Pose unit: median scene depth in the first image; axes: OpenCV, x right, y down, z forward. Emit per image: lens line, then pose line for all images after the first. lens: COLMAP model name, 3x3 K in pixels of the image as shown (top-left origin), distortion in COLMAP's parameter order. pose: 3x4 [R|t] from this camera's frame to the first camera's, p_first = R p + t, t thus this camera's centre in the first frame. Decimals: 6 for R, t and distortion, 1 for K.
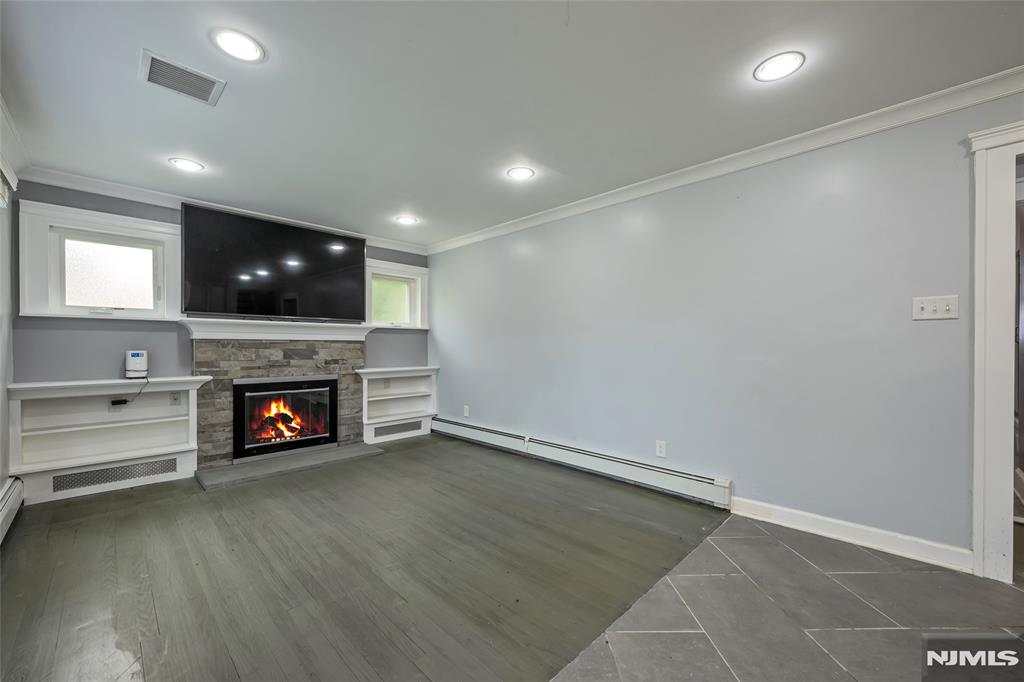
lens RADIAL K [[406.4, 0, 516.1], [0, 406.4, 346.4], [0, 0, 1]] dist [-0.000393, 0.000188]
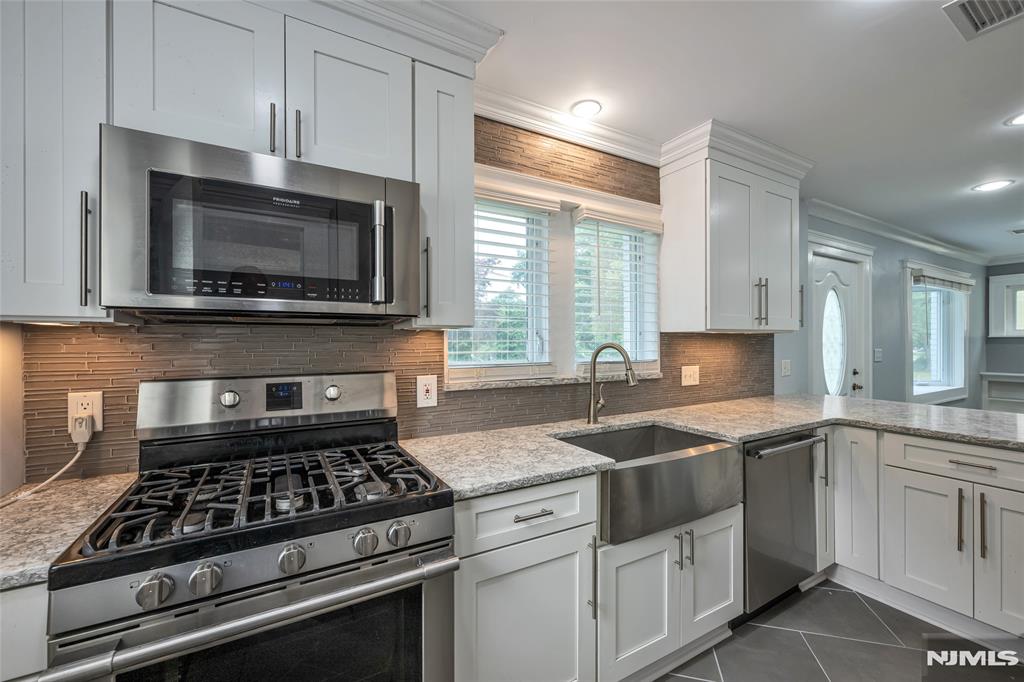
lens RADIAL K [[406.4, 0, 512.0], [0, 406.4, 341.0], [0, 0, 1]] dist [-0.000065, 0.000042]
pose [[-0.276919, -0.004703, -0.960882, 0.905888], [-0.000367, 0.999988, -0.004789, -0.034654], [0.960893, -0.000974, -0.276917, -0.459927]]
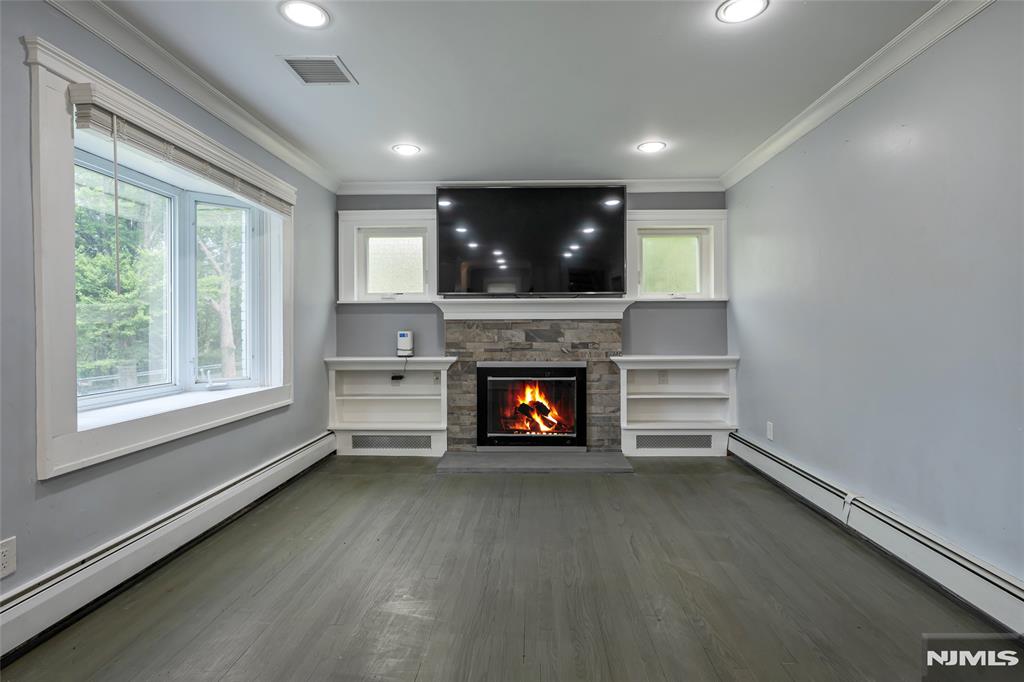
lens RADIAL K [[514.5, 0, 514.0], [0, 514.5, 325.0], [0, 0, 1]] dist [-0.001793, -0.000221]
pose [[0.681557, -0.007832, -0.731723, 0.226341], [0.004665, 0.999969, -0.006358, 0.003105], [0.731750, 0.000920, 0.681572, 0.227215]]
